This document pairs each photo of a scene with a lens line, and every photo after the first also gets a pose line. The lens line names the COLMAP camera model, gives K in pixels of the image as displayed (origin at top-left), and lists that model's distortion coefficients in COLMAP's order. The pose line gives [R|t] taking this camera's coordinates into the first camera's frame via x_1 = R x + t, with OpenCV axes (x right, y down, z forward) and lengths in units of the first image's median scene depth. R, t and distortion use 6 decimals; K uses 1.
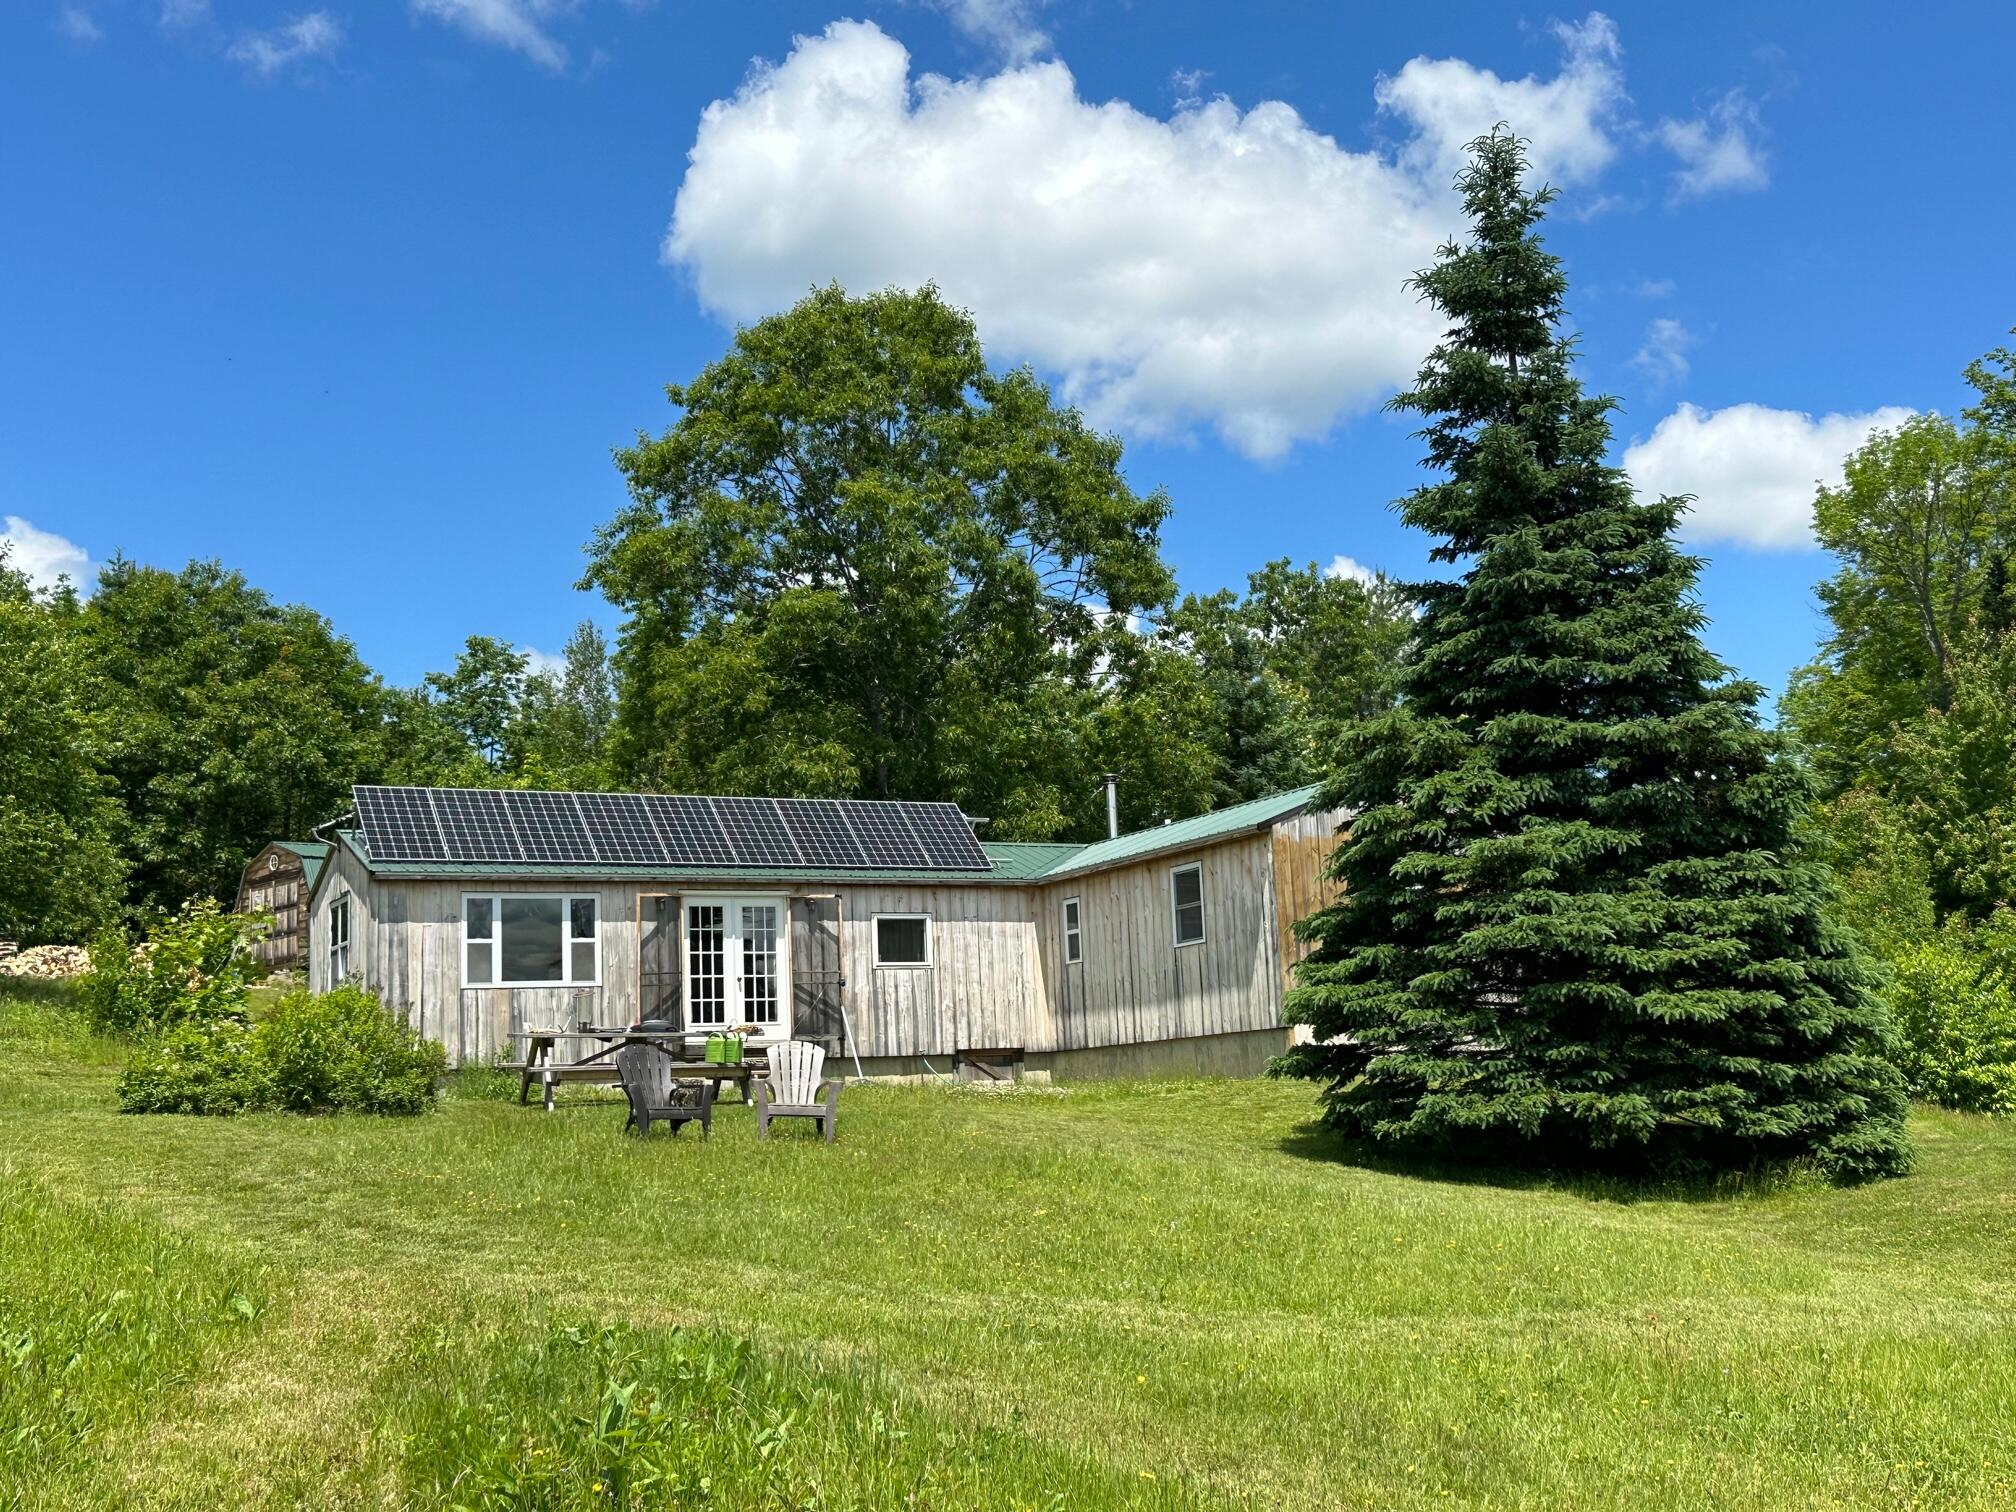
lens RADIAL K [[2303.2, 0, 1006.8], [0, 2303.2, 755.4], [0, 0, 1]] dist [-0.004980, 0.000000]
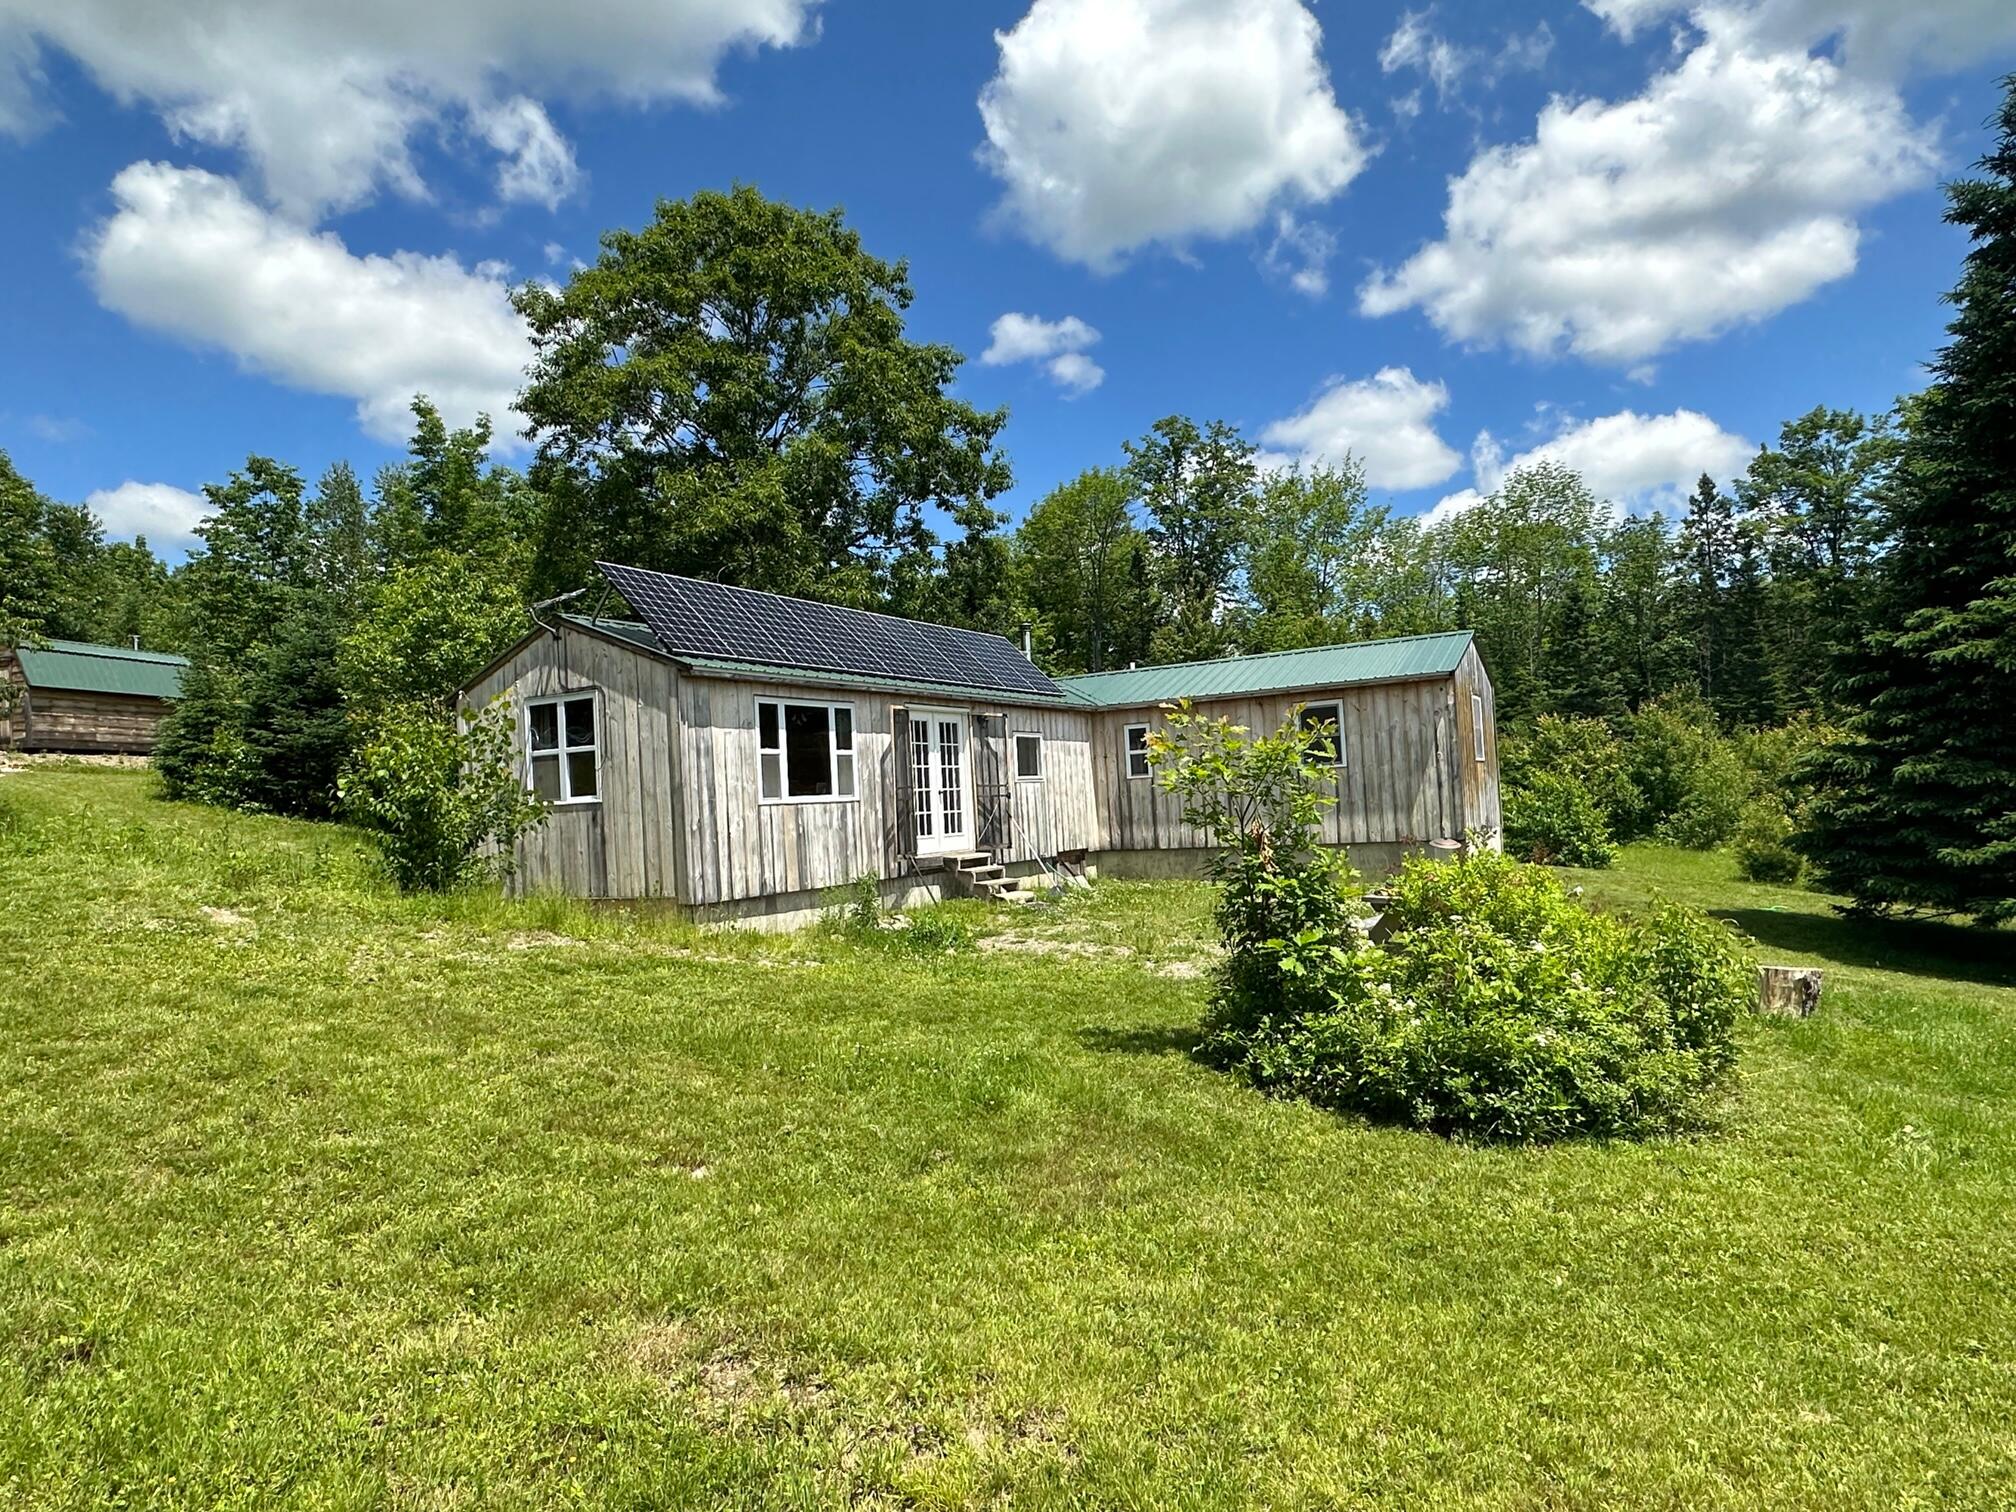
lens RADIAL K [[1195.2, 0, 1009.5], [0, 1195.2, 749.2], [0, 0, 1]] dist [-0.023549, 0.001458]
pose [[0.836884, 0.023863, 0.546860, -0.393079], [-0.067711, 0.995889, 0.060164, 0.044906], [-0.543177, -0.087378, 0.835059, 0.552005]]
